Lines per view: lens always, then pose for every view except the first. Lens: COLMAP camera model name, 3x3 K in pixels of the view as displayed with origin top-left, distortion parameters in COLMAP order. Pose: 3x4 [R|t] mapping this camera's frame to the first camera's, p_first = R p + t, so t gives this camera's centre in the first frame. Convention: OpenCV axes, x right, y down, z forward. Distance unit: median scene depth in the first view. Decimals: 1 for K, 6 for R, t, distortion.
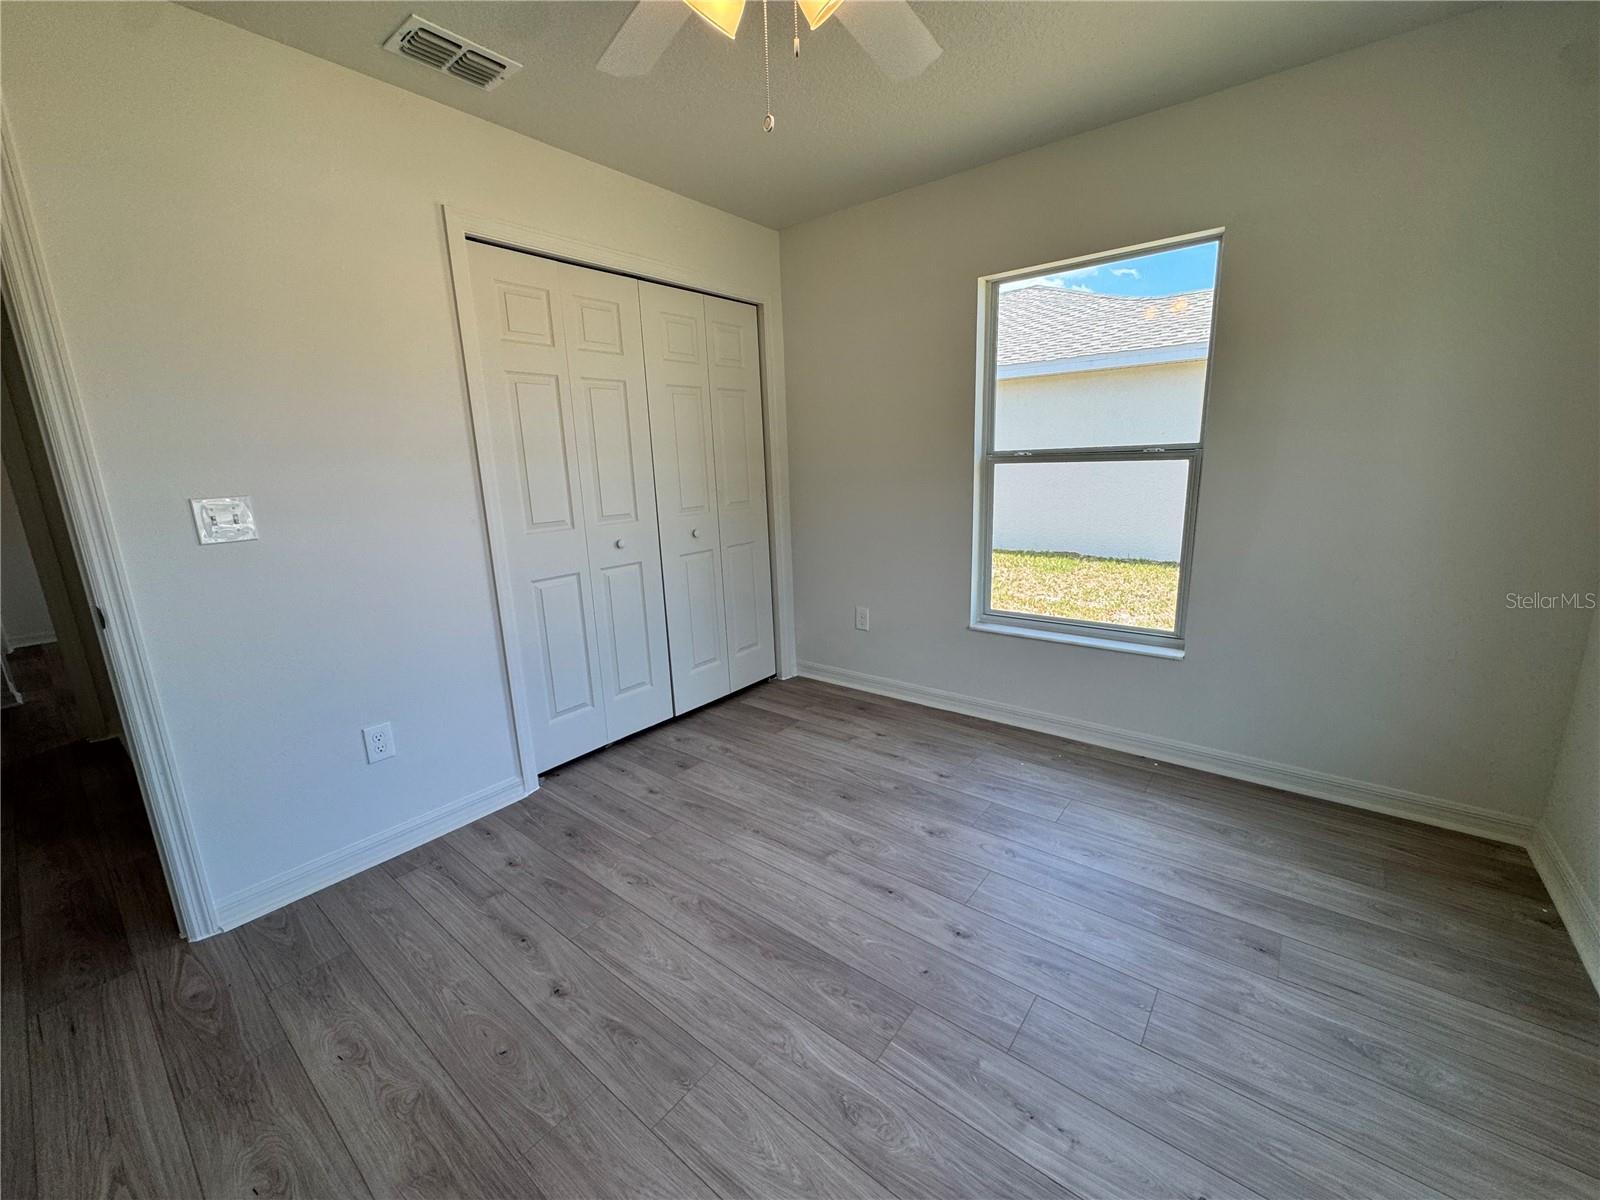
lens RADIAL K [[637.6, 0, 802.3], [0, 637.6, 594.9], [0, 0, 1]] dist [-0.000121, -0.000142]
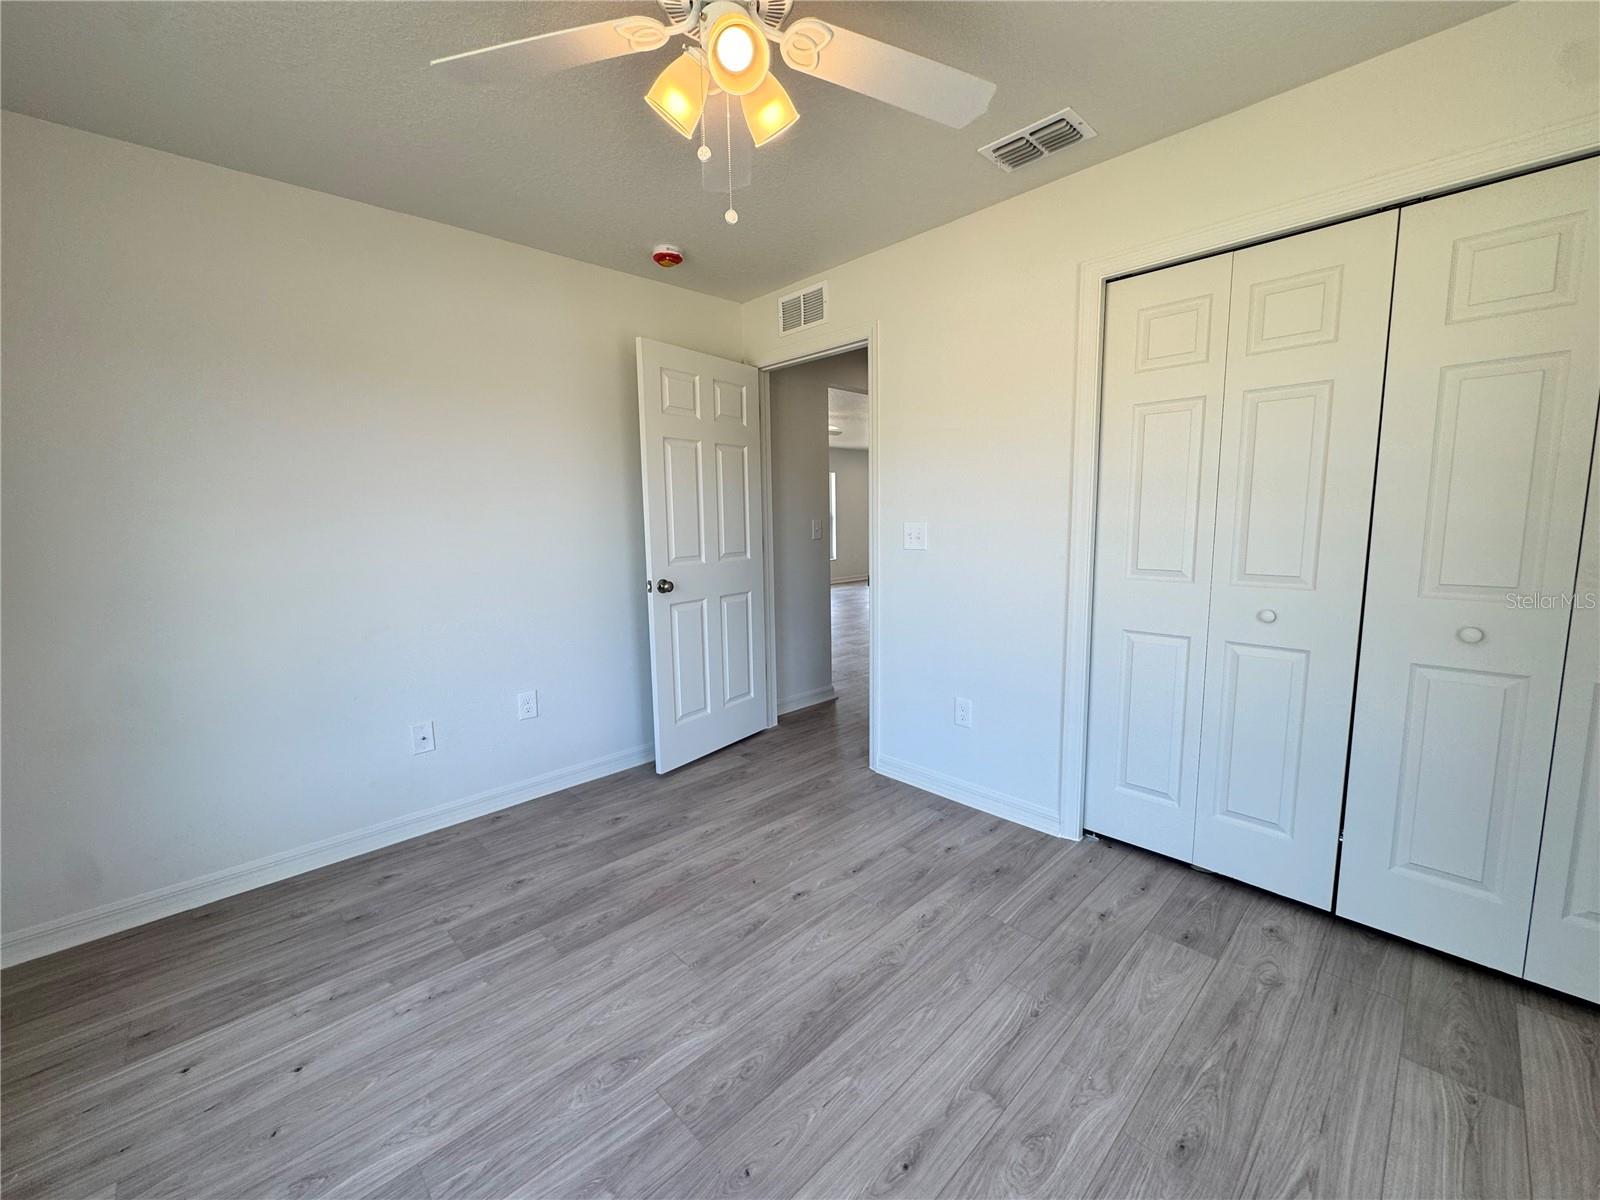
lens RADIAL K [[637.6, 0, 802.3], [0, 637.6, 594.9], [0, 0, 1]] dist [-0.000121, -0.000142]
pose [[-0.126455, 0.160394, -0.978919, 0.709582], [-0.191256, 0.964383, 0.182719, -0.202550], [0.973360, 0.210330, -0.091275, 0.846499]]
